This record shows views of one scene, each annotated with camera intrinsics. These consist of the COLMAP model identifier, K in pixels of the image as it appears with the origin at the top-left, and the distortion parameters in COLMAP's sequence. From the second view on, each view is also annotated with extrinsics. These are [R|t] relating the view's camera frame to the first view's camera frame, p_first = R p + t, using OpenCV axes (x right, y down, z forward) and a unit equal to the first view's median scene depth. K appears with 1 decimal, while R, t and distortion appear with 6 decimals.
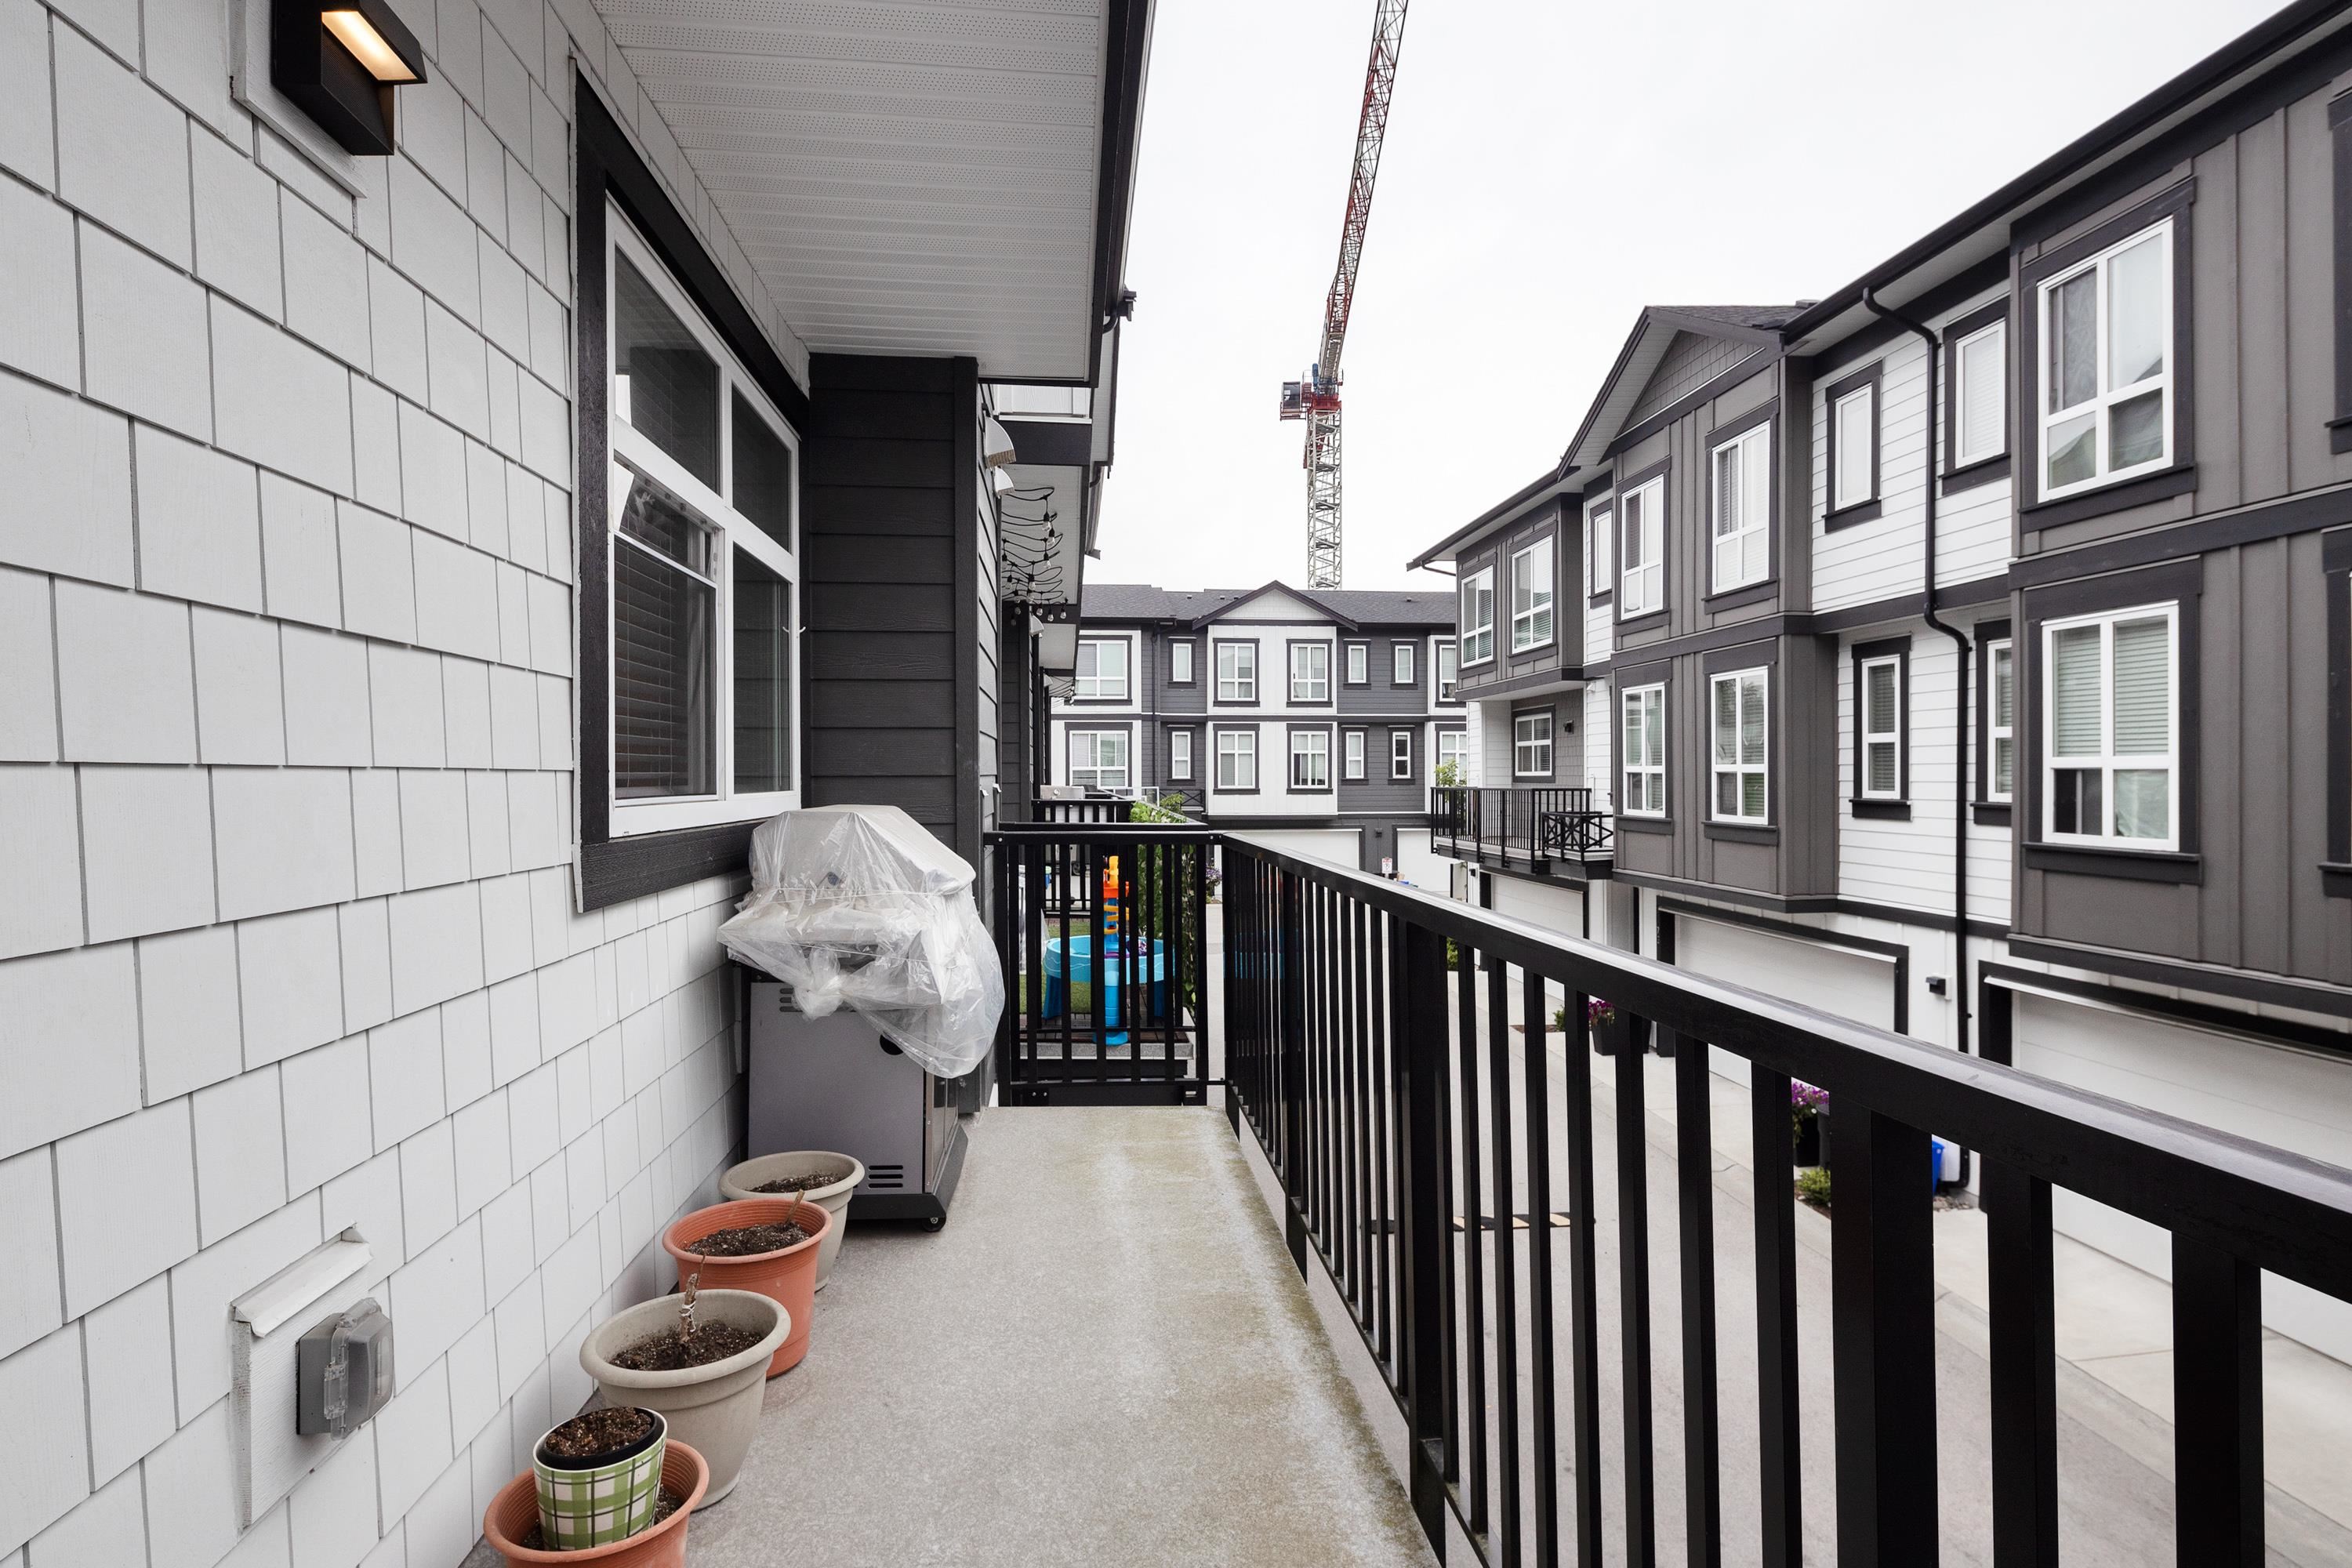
lens RADIAL K [[1135.0, 0, 1176.6], [0, 1135.0, 791.0], [0, 0, 1]] dist [0.000467, 0.000390]
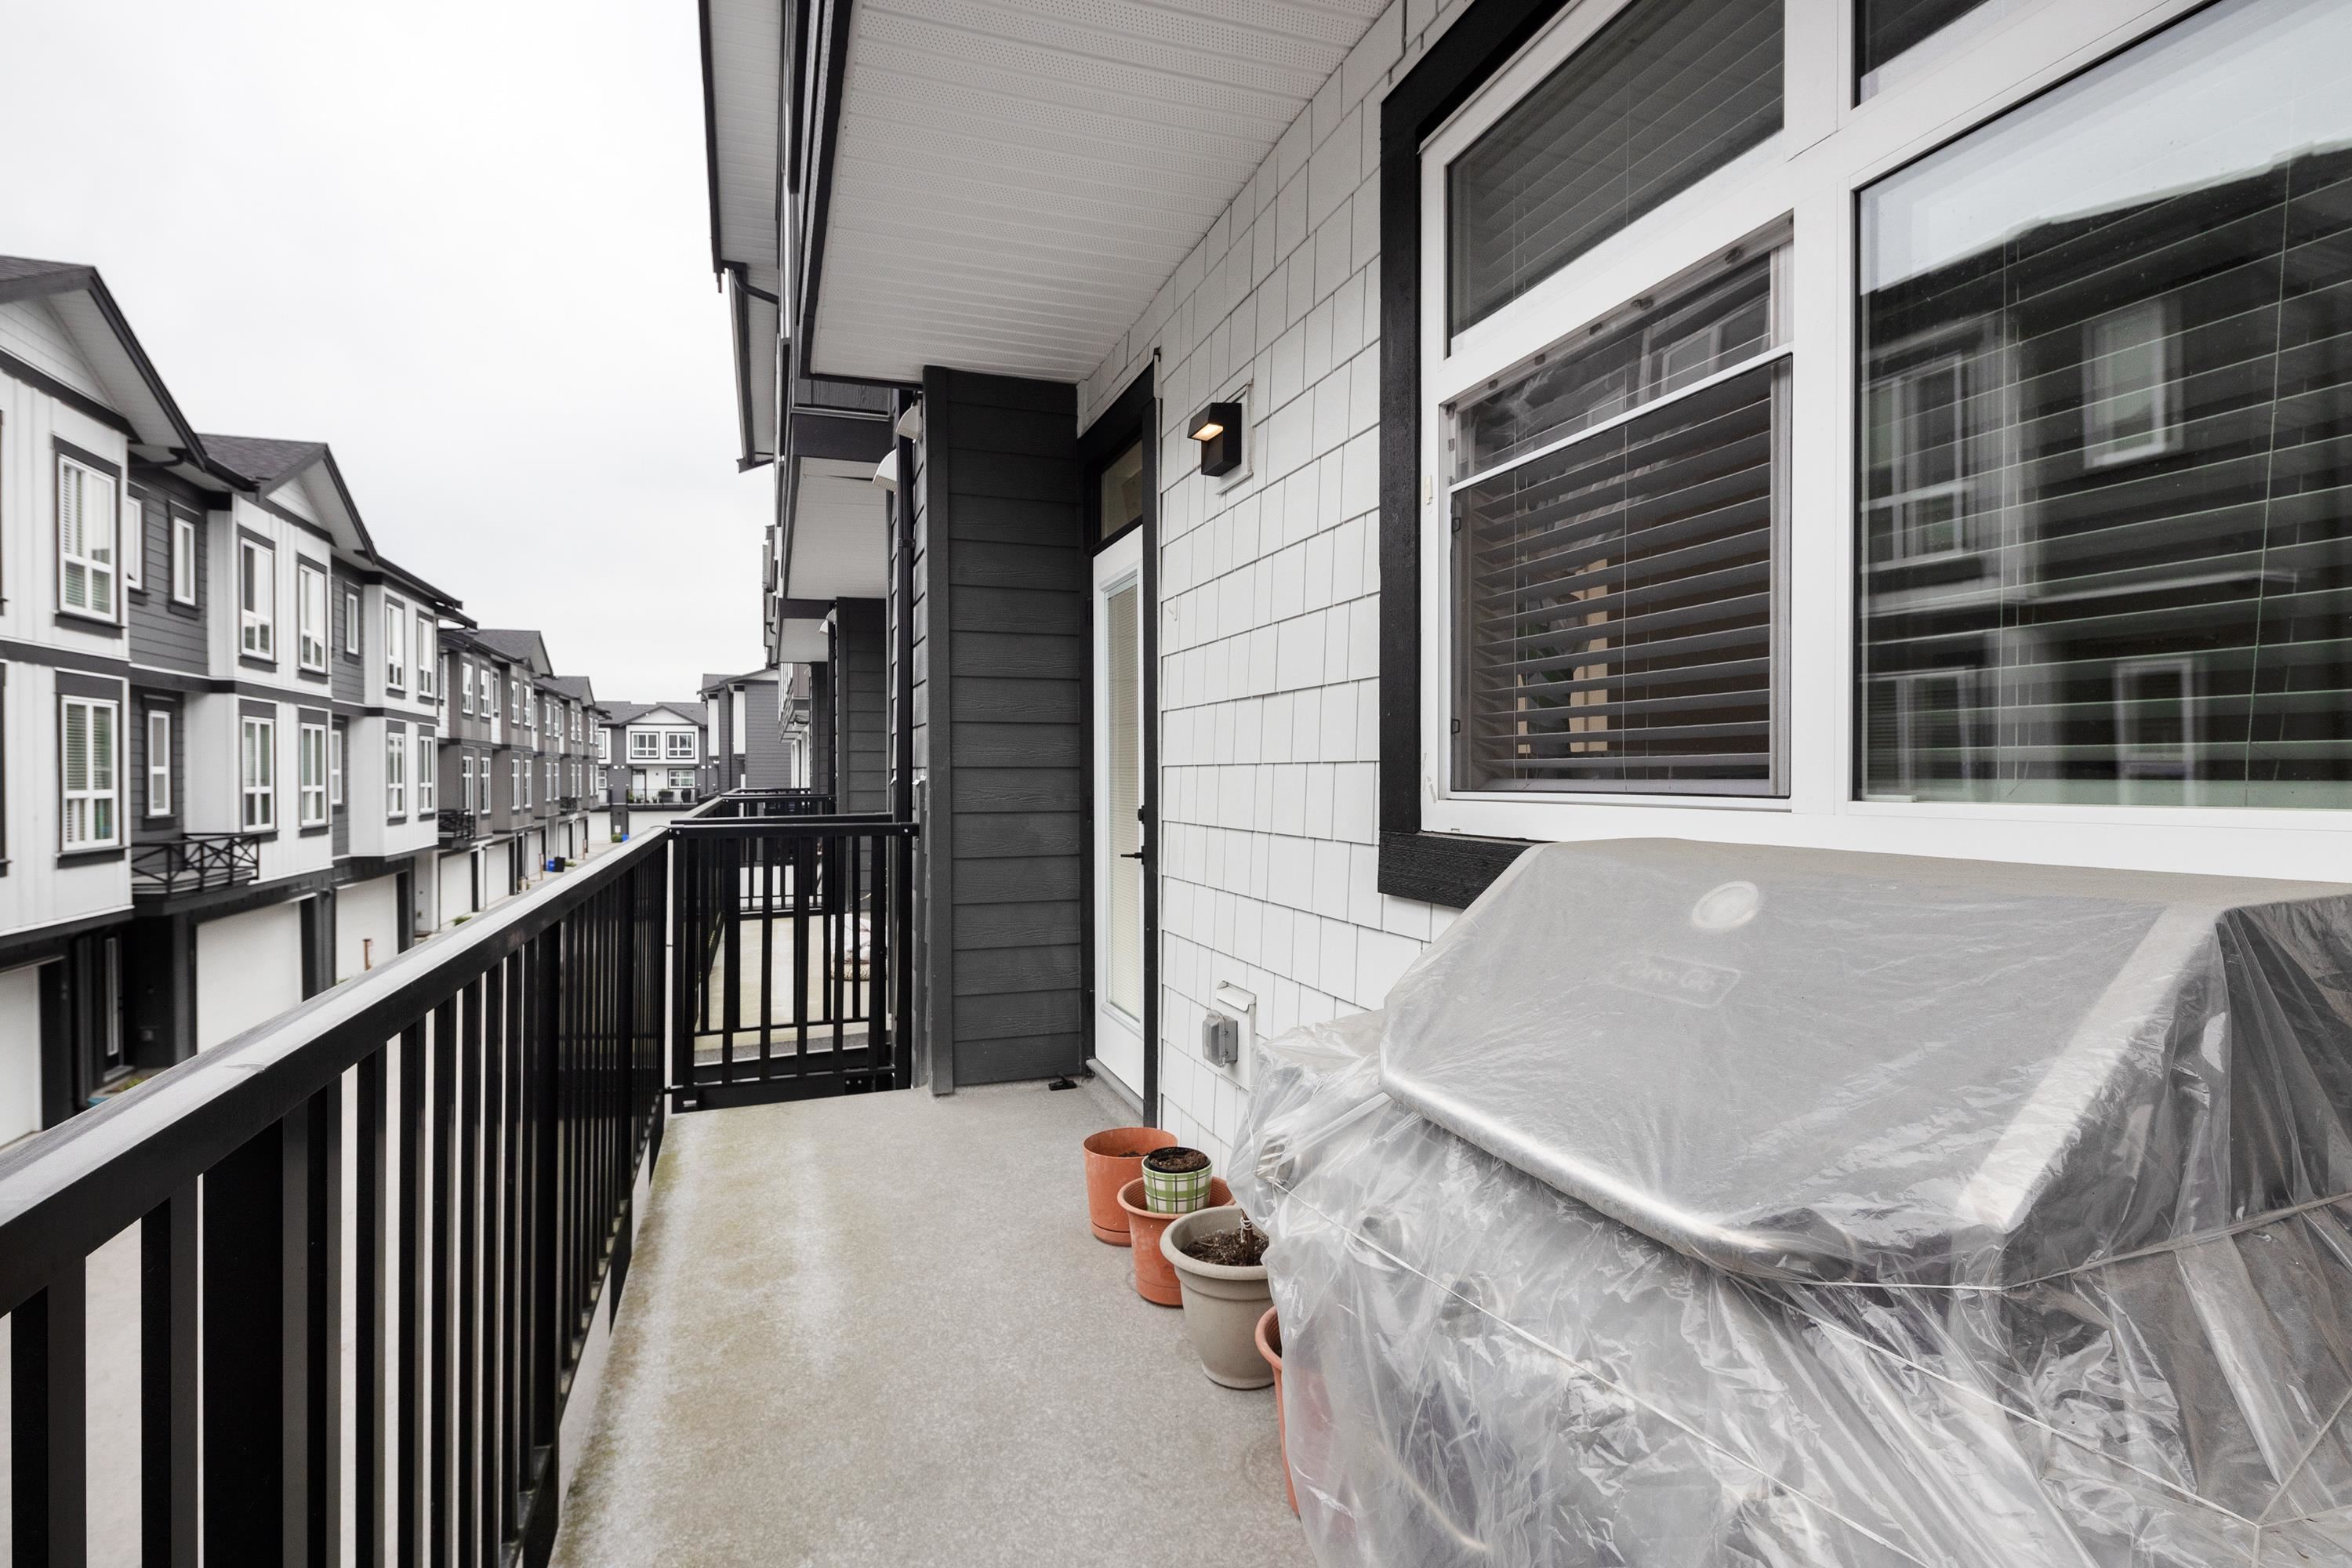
lens RADIAL K [[1135.0, 0, 1175.5], [0, 1135.0, 780.9], [0, 0, 1]] dist [0.000467, 0.000390]
pose [[-0.968356, 0.010531, -0.249350, -0.067186], [0.004258, 0.999661, 0.025683, -0.026481], [0.249536, 0.023808, -0.968073, 1.931353]]
